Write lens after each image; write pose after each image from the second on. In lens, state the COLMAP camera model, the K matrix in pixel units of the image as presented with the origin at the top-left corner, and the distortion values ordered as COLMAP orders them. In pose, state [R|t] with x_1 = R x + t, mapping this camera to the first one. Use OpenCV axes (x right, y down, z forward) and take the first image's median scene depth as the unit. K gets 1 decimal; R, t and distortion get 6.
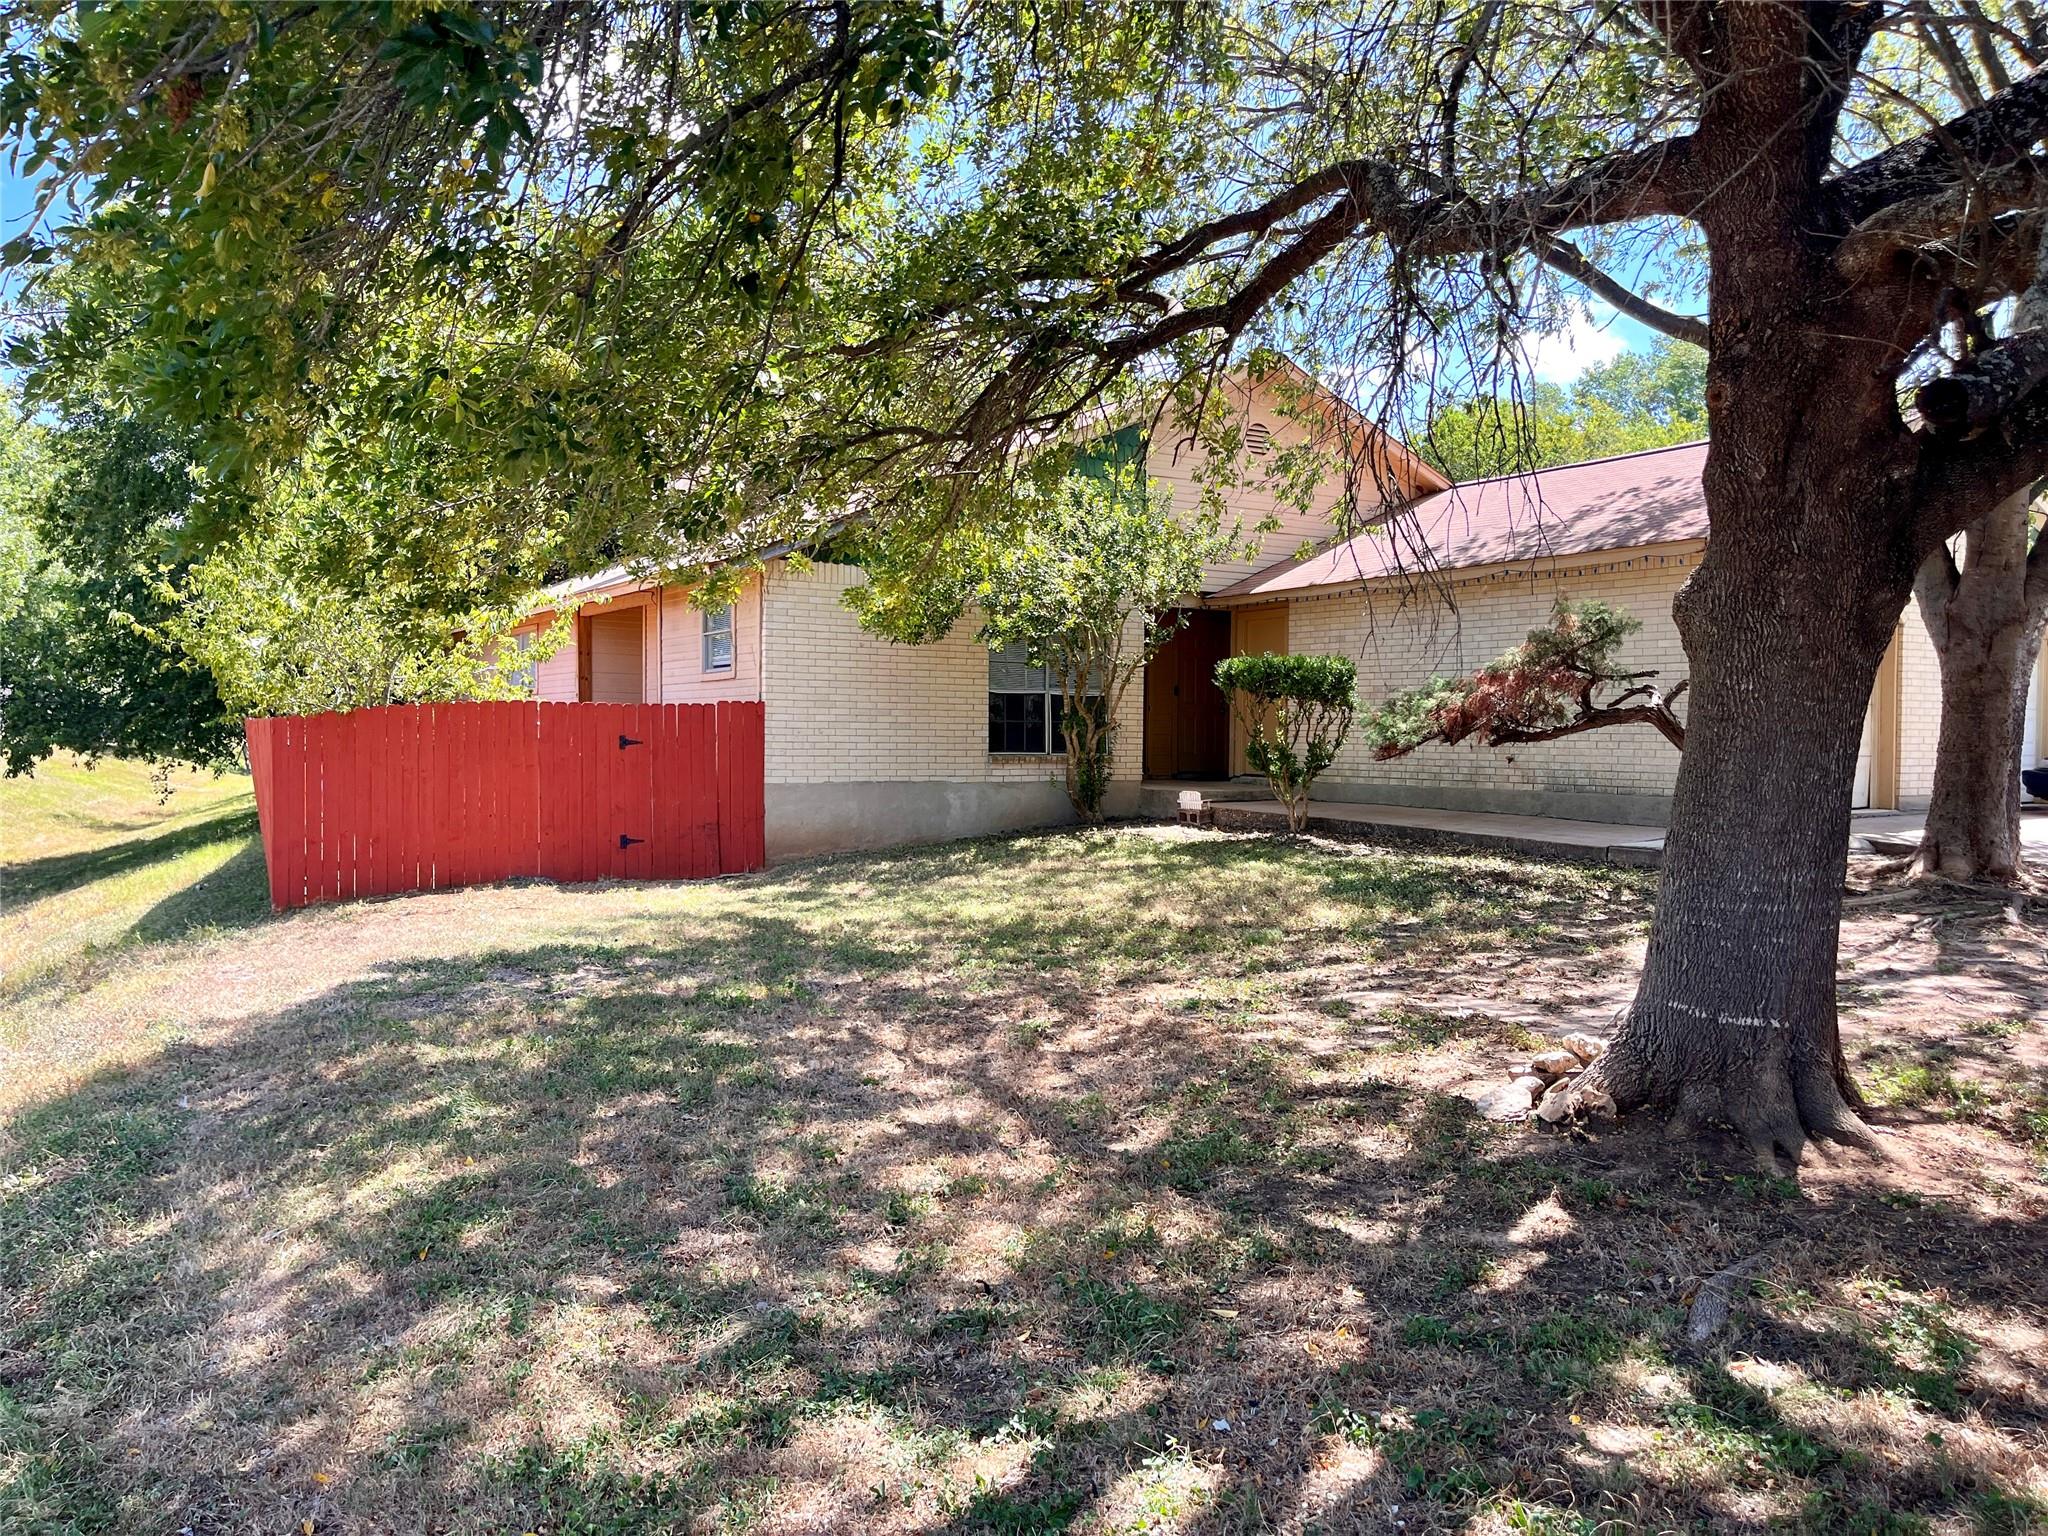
lens RADIAL K [[1520.9, 0, 1020.8], [0, 1520.9, 729.8], [0, 0, 1]] dist [-0.000411, -0.000522]
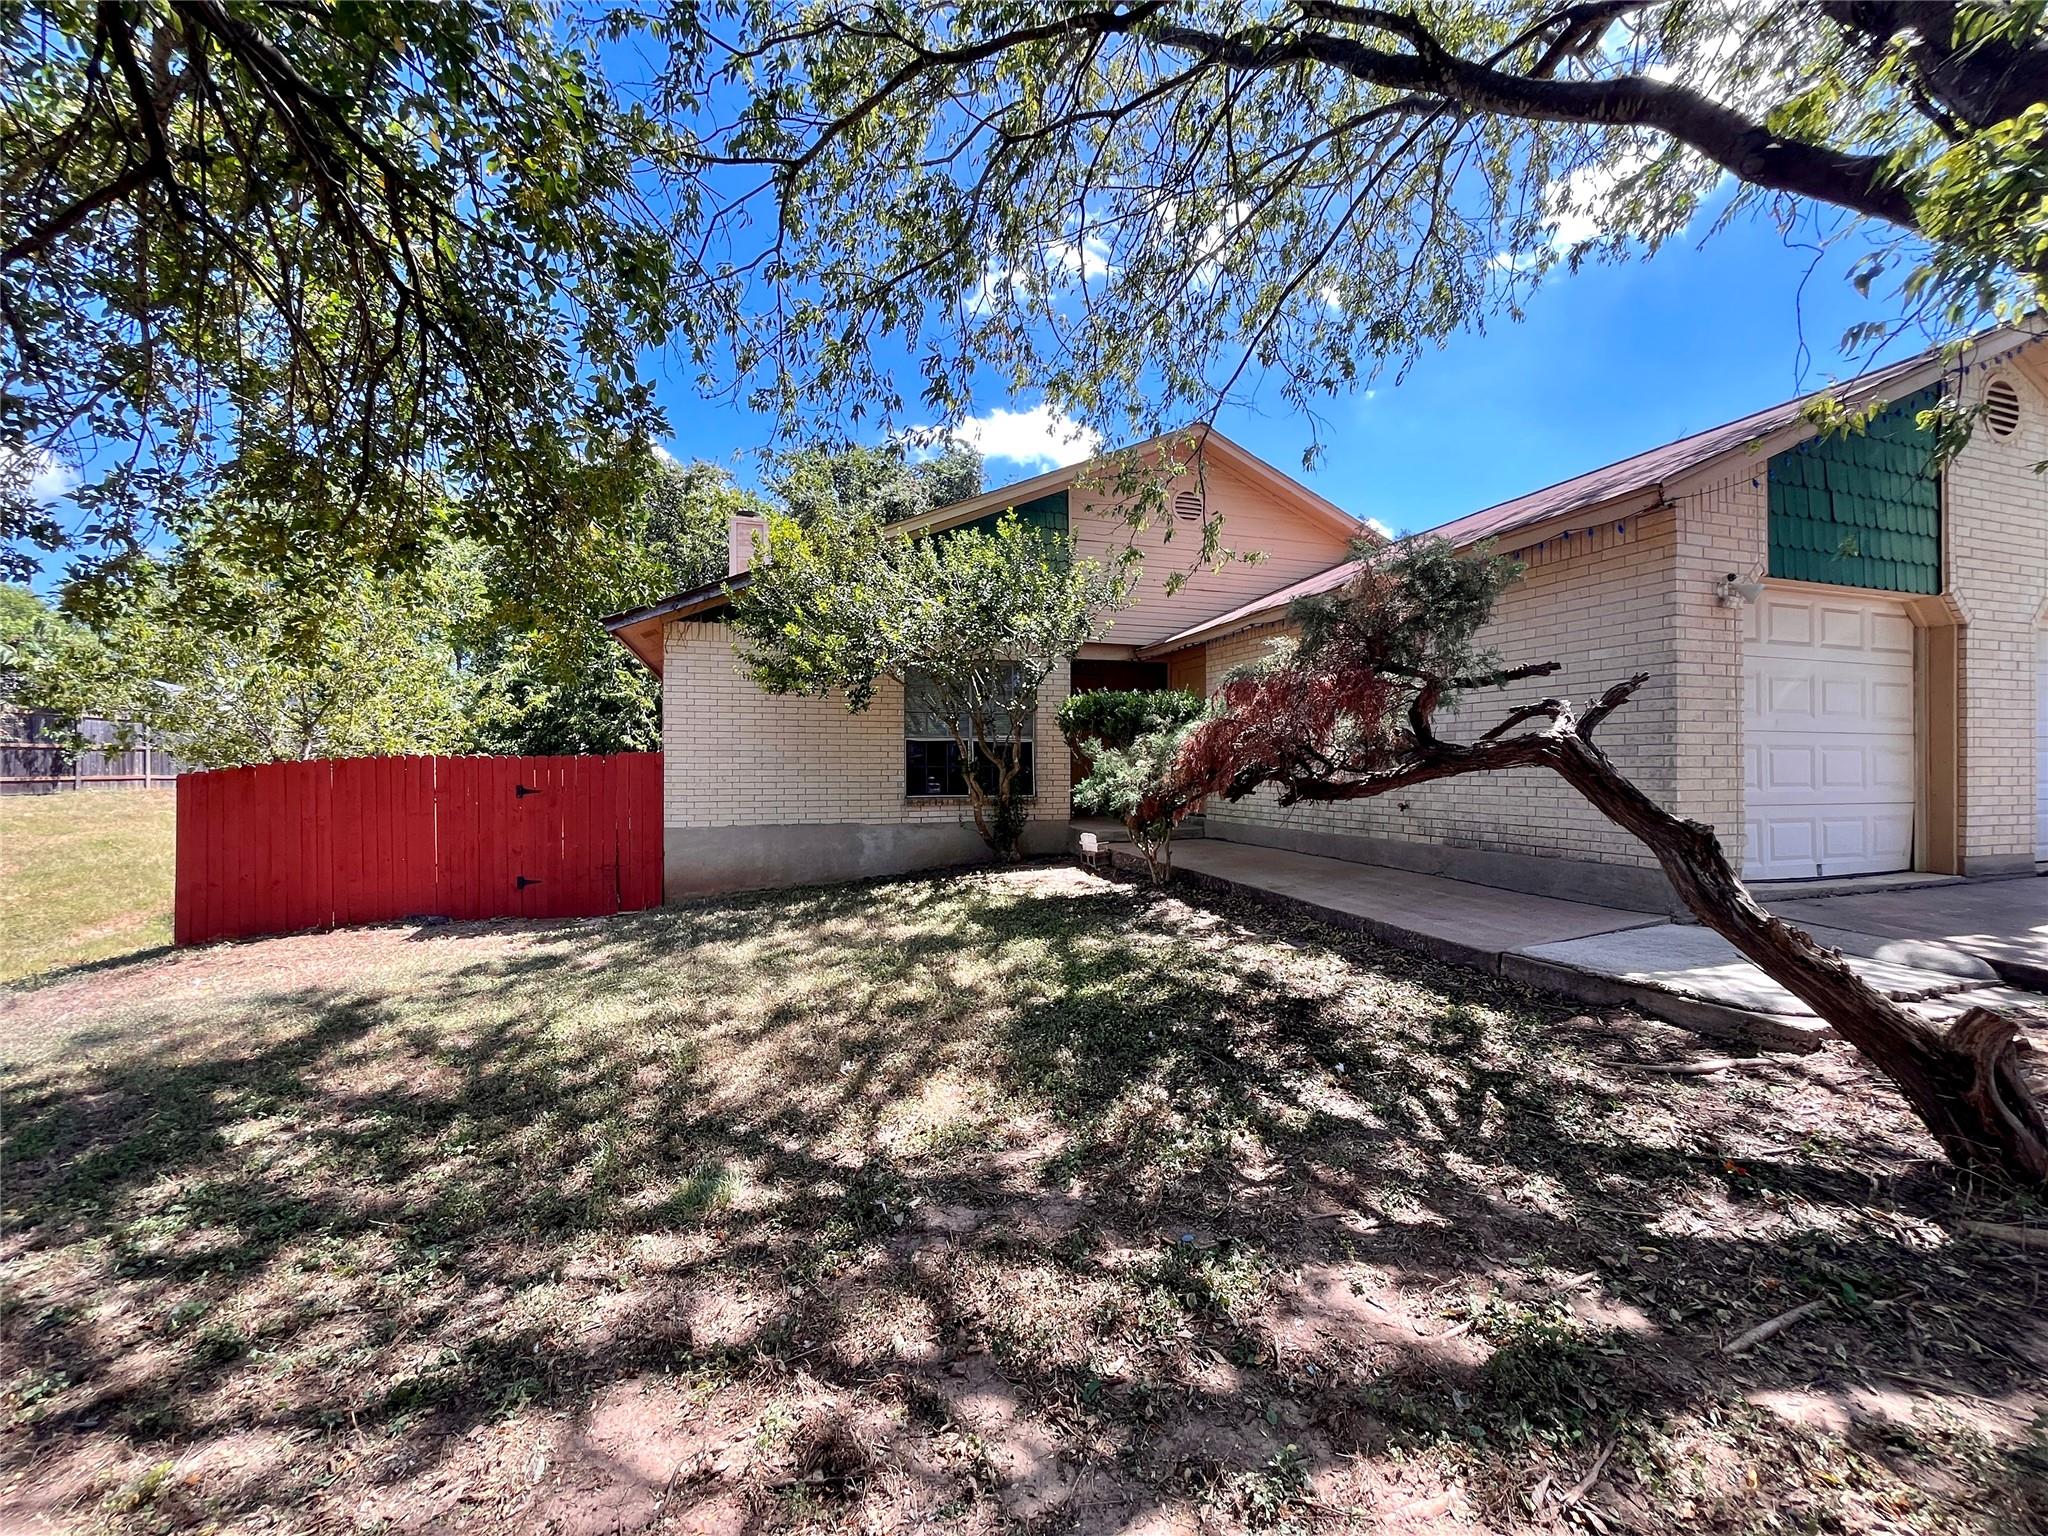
lens RADIAL K [[827.0, 0, 1022.3], [0, 827.0, 769.2], [0, 0, 1]] dist [-0.005527, 0.000748]
pose [[0.972017, -0.009938, -0.234701, 0.238638], [0.010760, 0.999940, 0.002223, -0.005401], [0.234664, -0.004686, 0.972065, 0.534401]]
